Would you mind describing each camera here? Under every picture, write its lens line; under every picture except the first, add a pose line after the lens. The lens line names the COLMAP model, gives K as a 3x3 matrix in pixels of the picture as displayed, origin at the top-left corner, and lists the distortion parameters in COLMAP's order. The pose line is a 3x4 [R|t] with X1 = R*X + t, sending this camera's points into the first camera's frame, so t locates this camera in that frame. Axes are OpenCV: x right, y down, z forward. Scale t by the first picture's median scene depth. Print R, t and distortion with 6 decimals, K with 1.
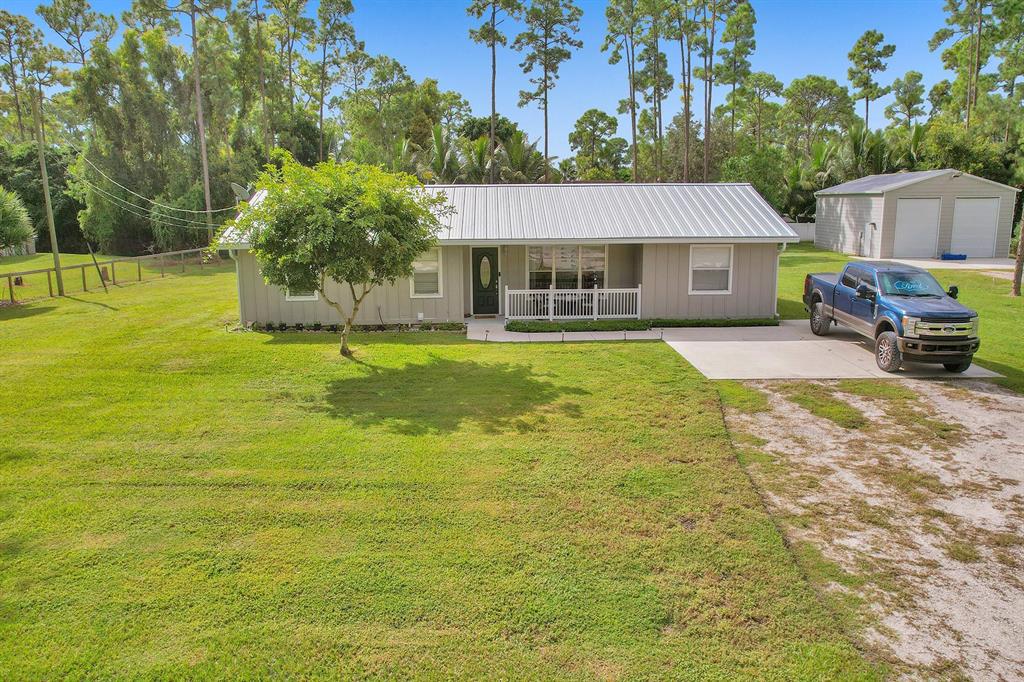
lens RADIAL K [[664.2, 0, 507.1], [0, 664.2, 342.5], [0, 0, 1]] dist [-0.038667, 0.036768]
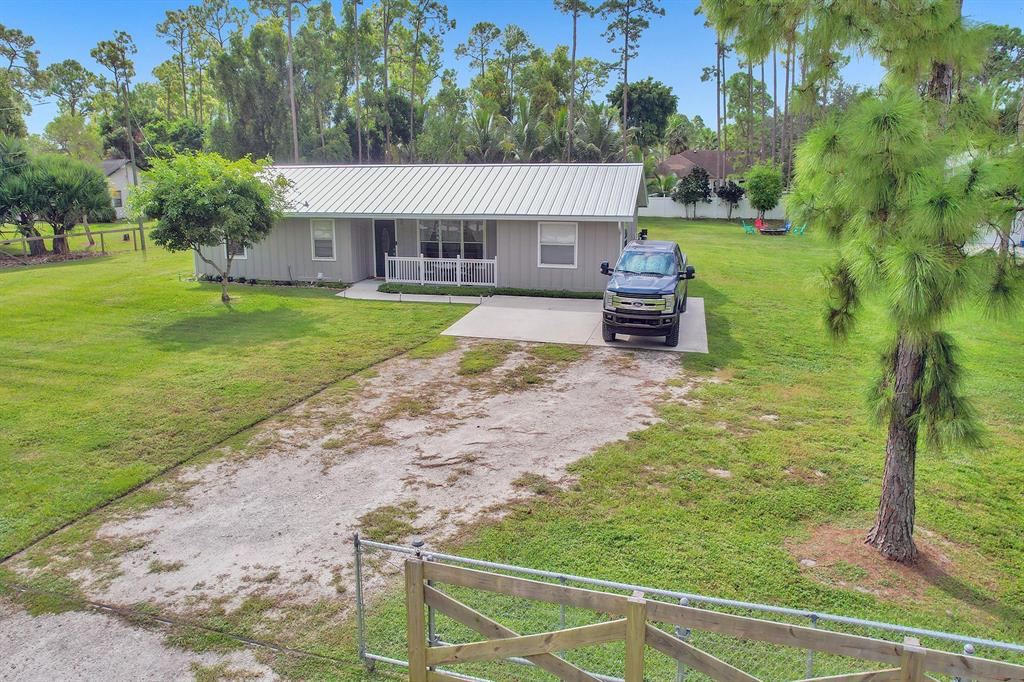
lens RADIAL K [[699.6, 0, 512.0], [0, 699.6, 341.0], [0, 0, 1]] dist [-0.039570, -0.000666]
pose [[0.962365, 0.071427, -0.262206, 0.512952], [-0.062511, 0.997152, 0.042200, 0.003610], [0.264473, -0.024221, 0.964089, -0.127781]]
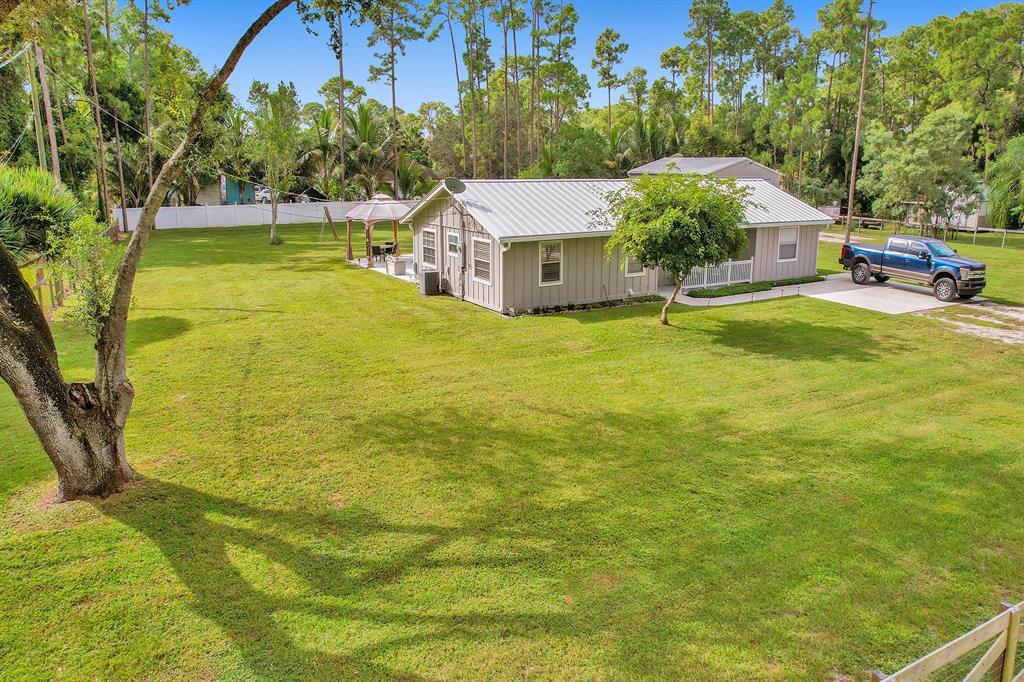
lens RADIAL K [[733.9, 0, 512.0], [0, 733.9, 341.0], [0, 0, 1]] dist [-0.075232, 0.000019]
pose [[0.870488, -0.102590, 0.481379, -0.905842], [0.091541, 0.994717, 0.046455, -0.030007], [-0.483602, 0.003628, 0.875281, -0.056950]]
